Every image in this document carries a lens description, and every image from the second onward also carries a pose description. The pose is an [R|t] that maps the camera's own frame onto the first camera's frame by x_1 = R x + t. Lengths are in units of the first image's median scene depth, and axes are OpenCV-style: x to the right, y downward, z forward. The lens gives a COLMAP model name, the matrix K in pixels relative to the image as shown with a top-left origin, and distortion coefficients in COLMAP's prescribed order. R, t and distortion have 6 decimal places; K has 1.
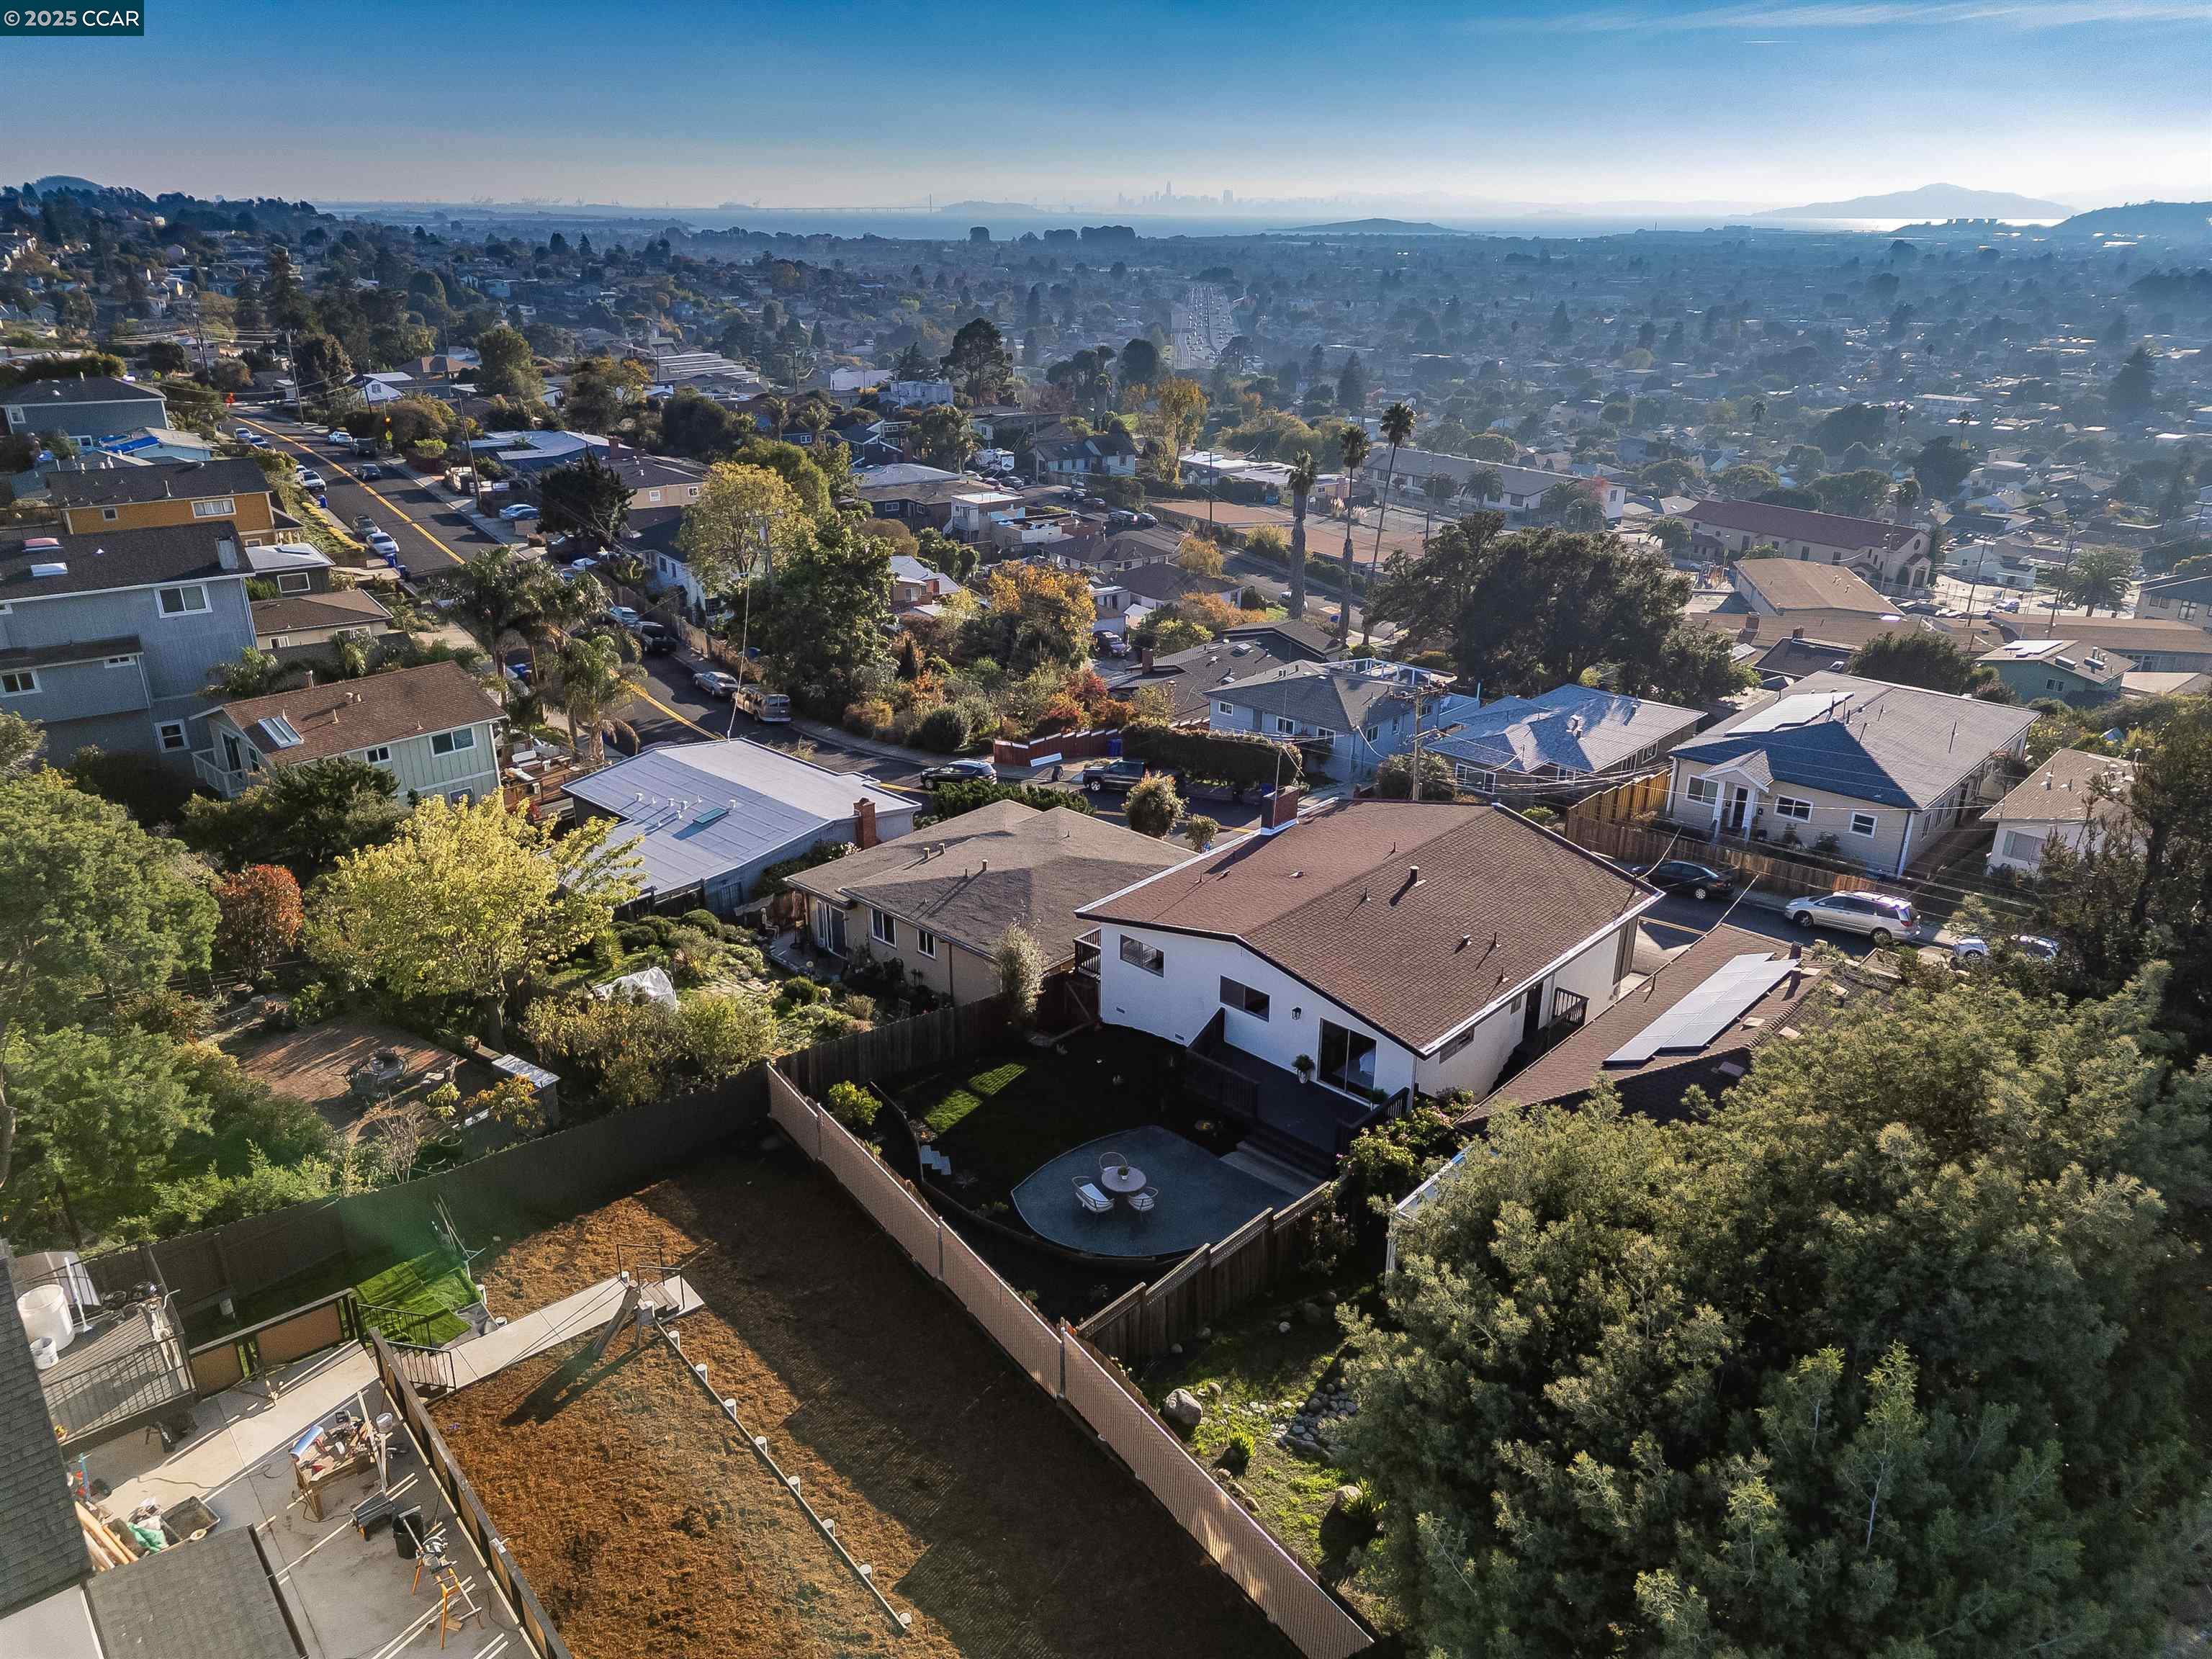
lens RADIAL K [[1529.0, 0, 1106.0], [0, 1529.0, 829.5], [0, 0, 1]] dist [0.082730, -0.095417]
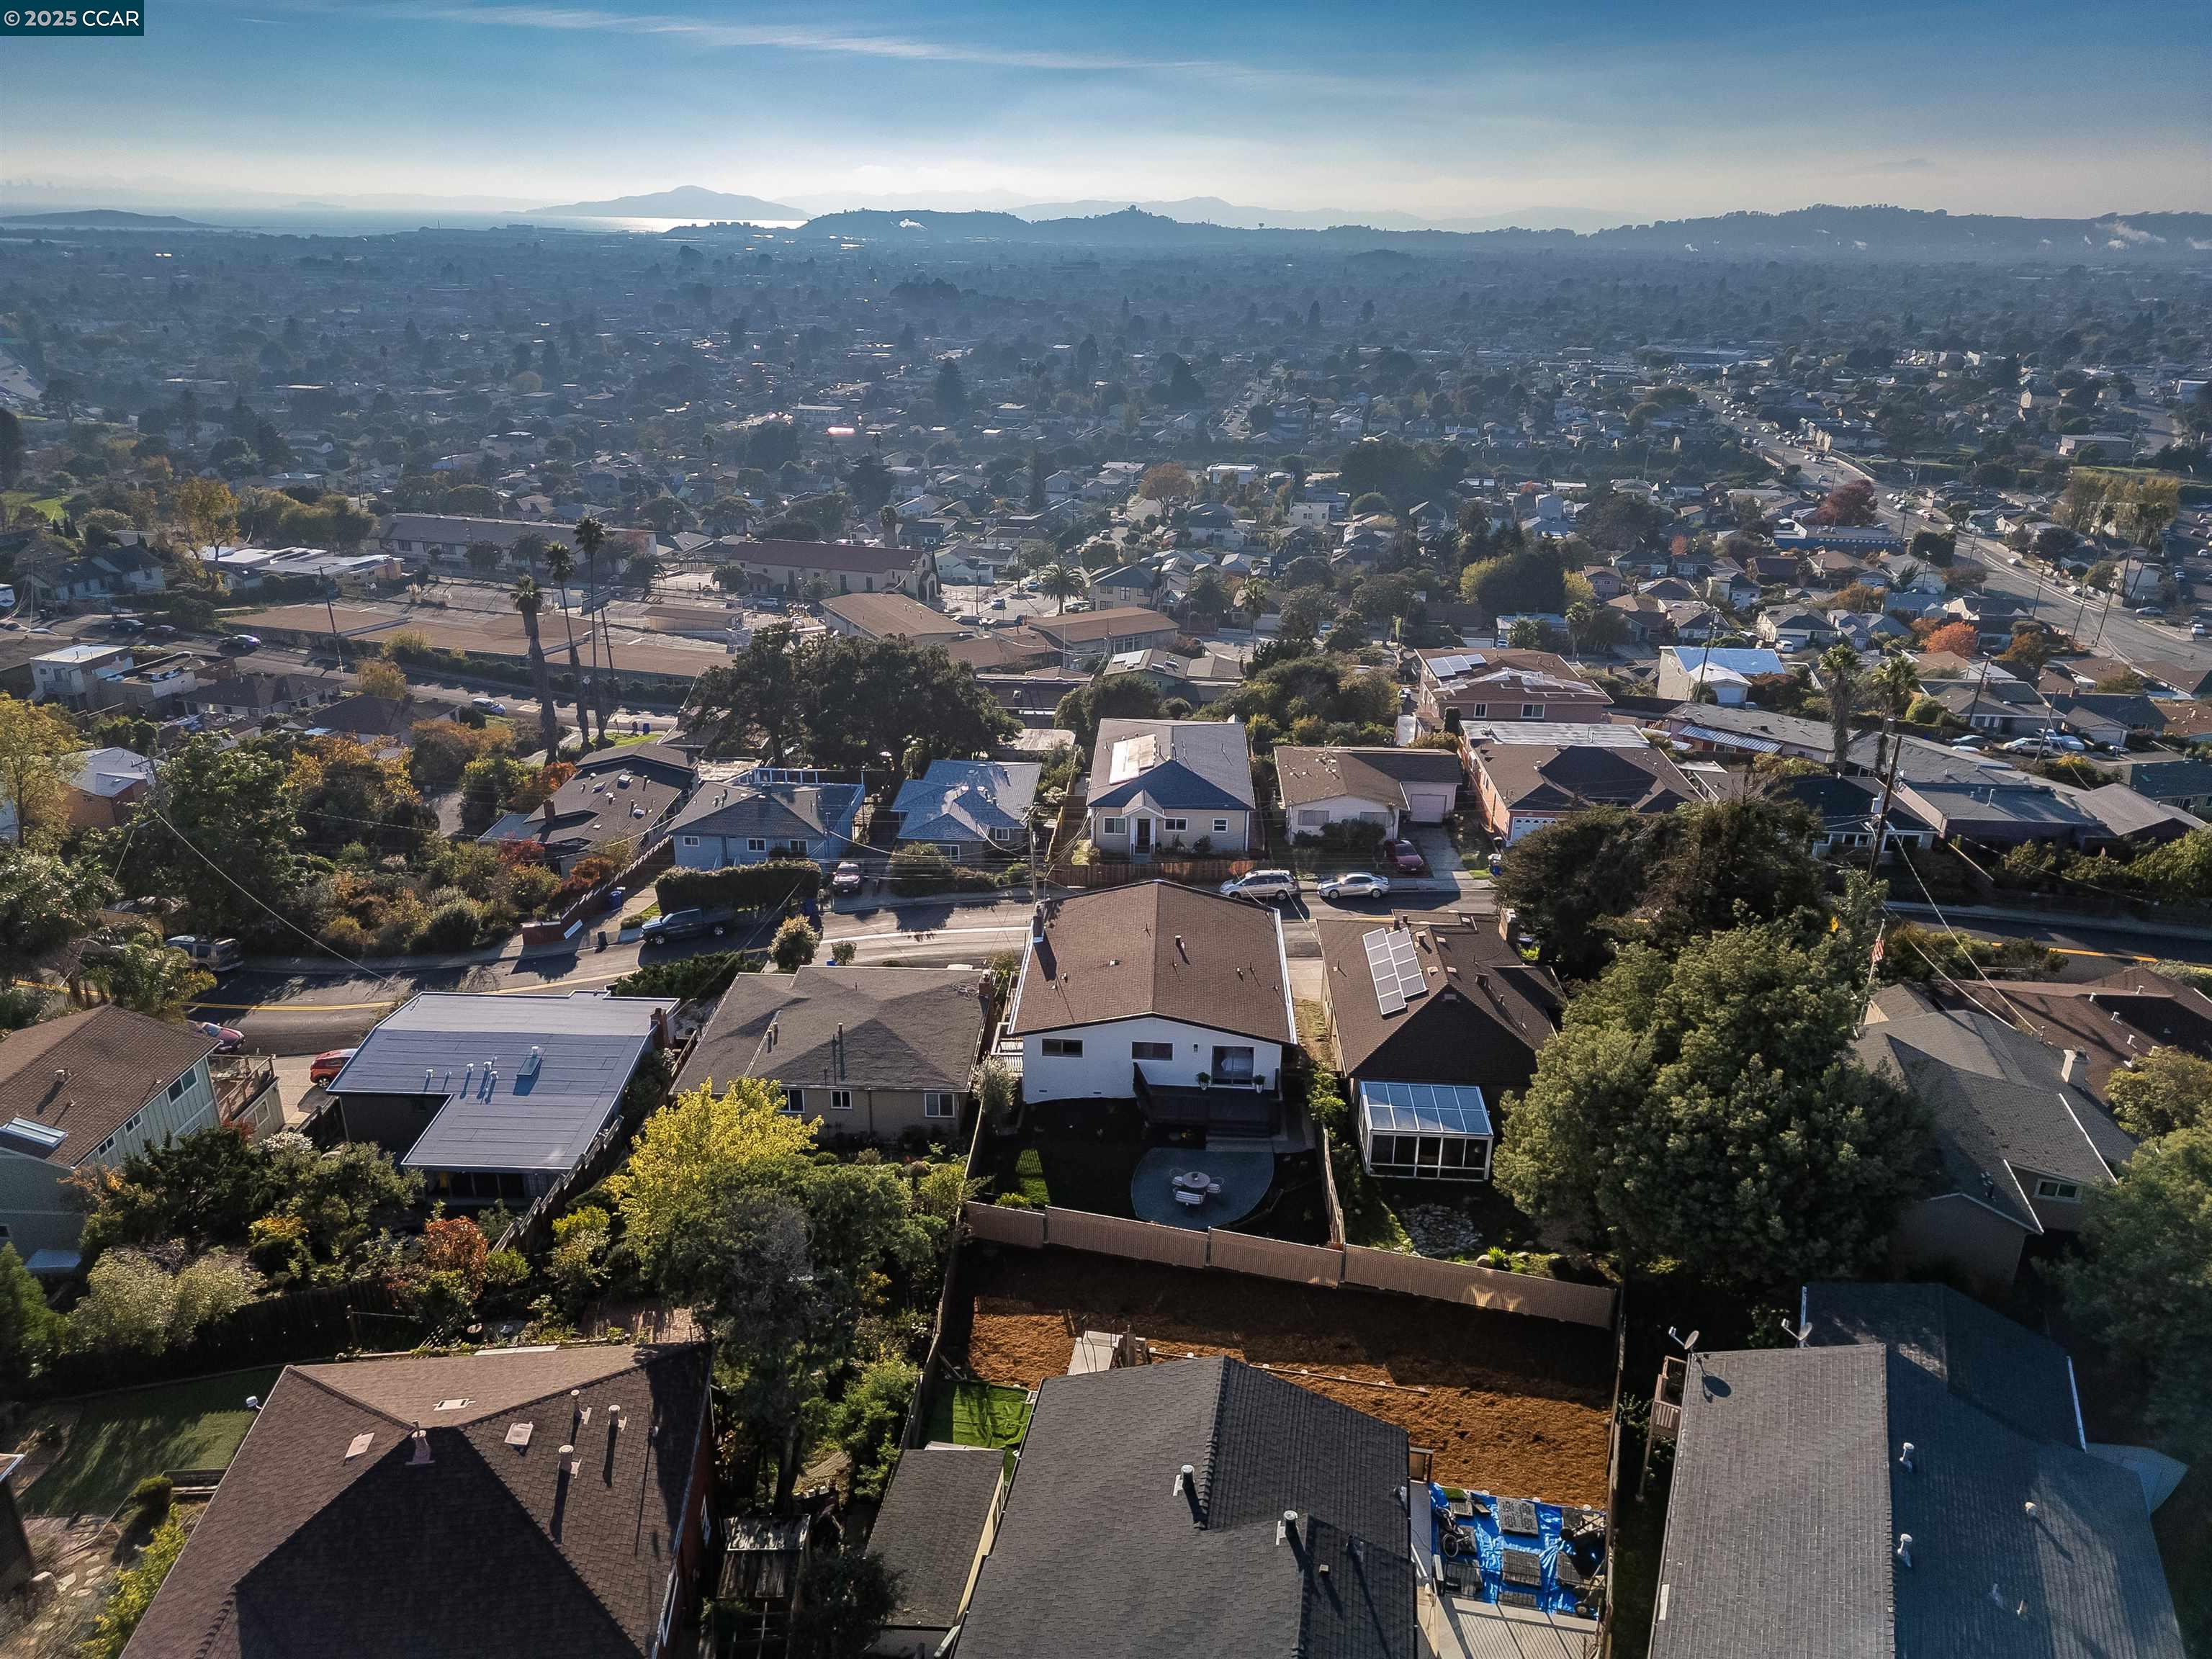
lens RADIAL K [[1529.0, 0, 1106.0], [0, 1529.0, 829.5], [0, 0, 1]] dist [0.082730, -0.095417]
pose [[0.762369, -0.234233, 0.603265, -0.569106], [0.232715, 0.969067, 0.082174, -0.167779], [-0.603852, 0.077742, 0.793296, -0.139828]]
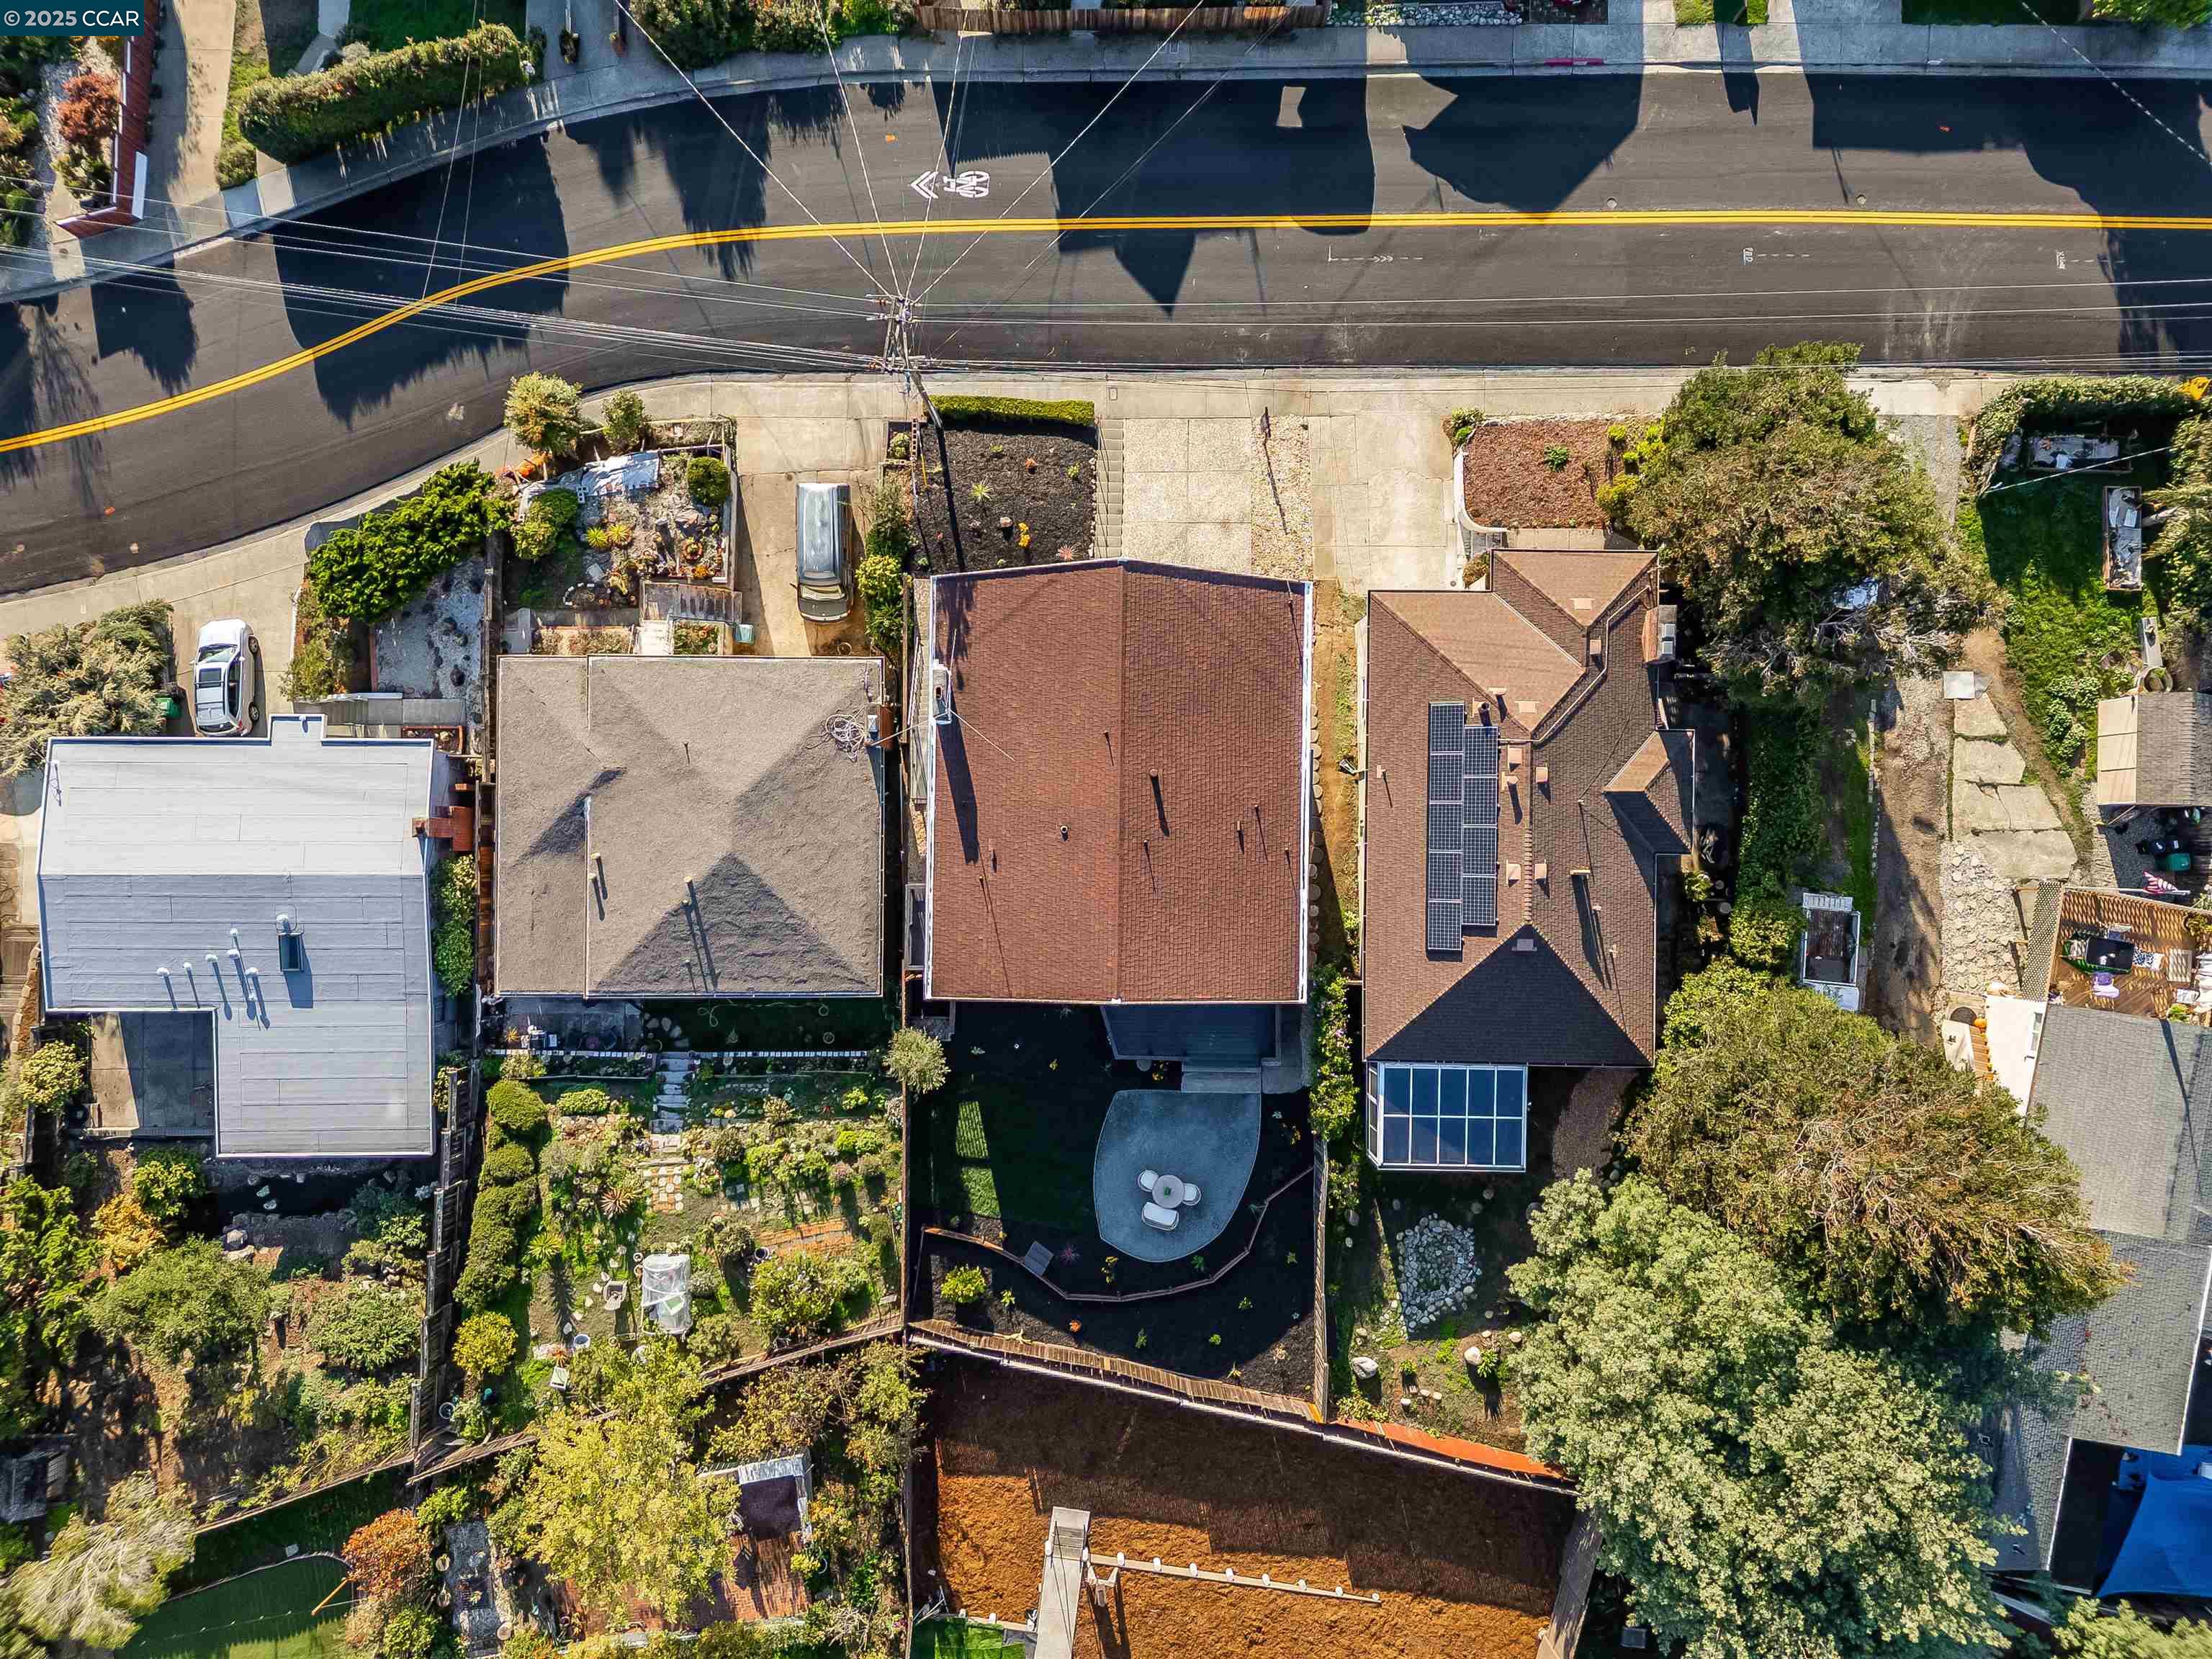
lens RADIAL K [[1529.0, 0, 1106.0], [0, 1529.0, 829.5], [0, 0, 1]] dist [0.082730, -0.095417]
pose [[0.740324, -0.672123, 0.013086, 0.103897], [0.242682, 0.285360, 0.927187, -0.701415], [-0.626917, -0.683243, 0.374371, 0.455034]]
